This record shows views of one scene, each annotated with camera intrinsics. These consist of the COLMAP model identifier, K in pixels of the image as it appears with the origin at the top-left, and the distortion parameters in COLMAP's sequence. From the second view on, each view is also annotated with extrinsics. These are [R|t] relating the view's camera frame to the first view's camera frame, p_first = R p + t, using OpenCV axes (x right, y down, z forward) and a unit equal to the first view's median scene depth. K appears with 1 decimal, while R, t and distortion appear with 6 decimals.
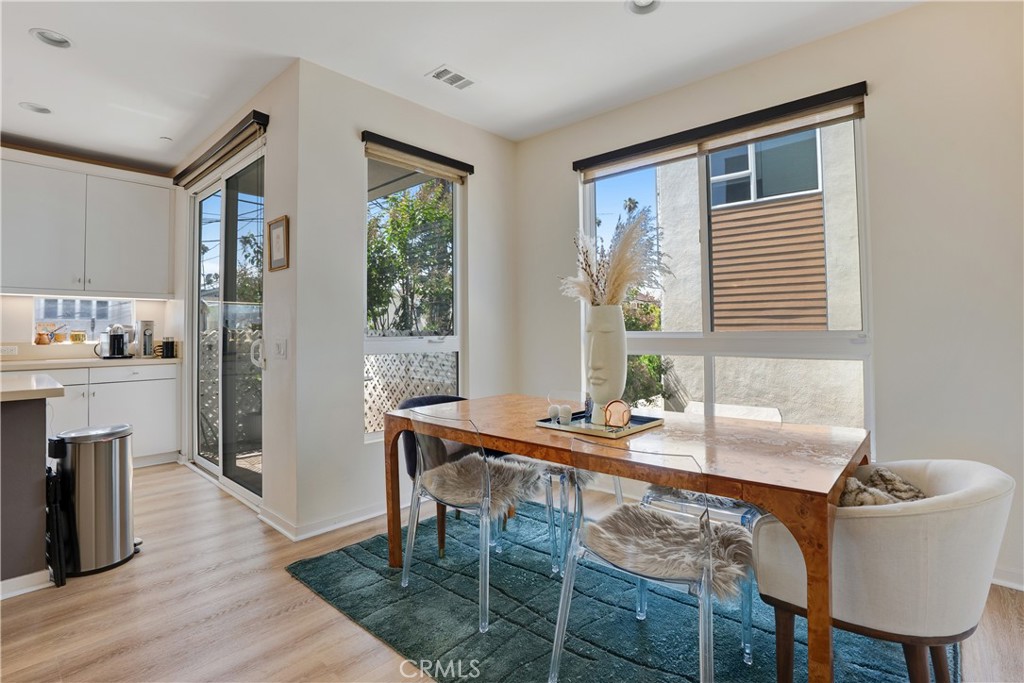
lens RADIAL K [[483.0, 0, 517.9], [0, 483.0, 317.0], [0, 0, 1]] dist [-0.040481, 0.001030]
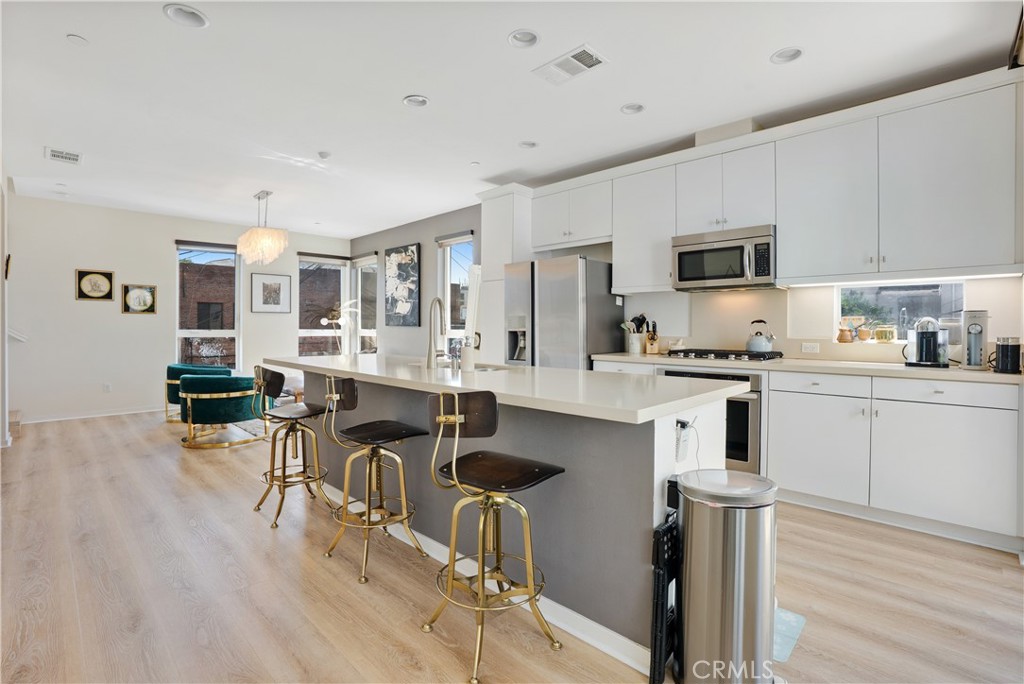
lens RADIAL K [[481.6, 0, 512.0], [0, 481.6, 342.0], [0, 0, 1]] dist [-0.045627, 0.001168]
pose [[-0.059556, 0.036975, -0.997540, -0.135252], [0.033542, 0.998824, 0.035020, 0.007751], [0.997661, -0.031373, -0.060726, 0.430109]]
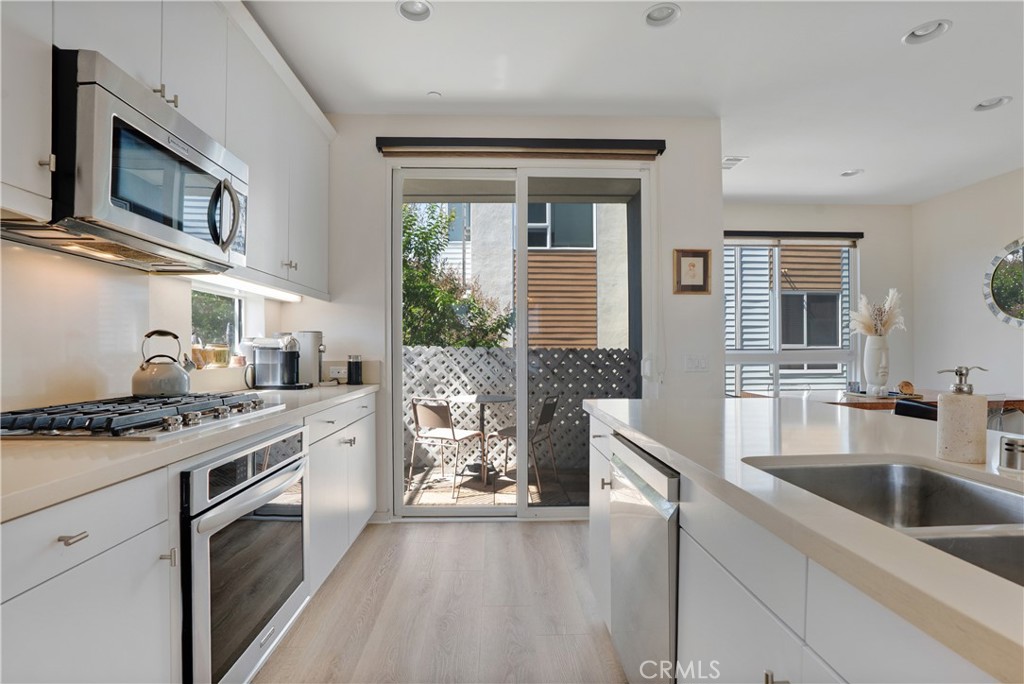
lens RADIAL K [[481.6, 0, 512.0], [0, 481.6, 342.0], [0, 0, 1]] dist [-0.045627, 0.001168]
pose [[0.722057, 0.013081, 0.691710, -1.090234], [-0.020756, 0.999781, 0.002759, 0.015642], [-0.691522, -0.016350, 0.722171, 0.312976]]
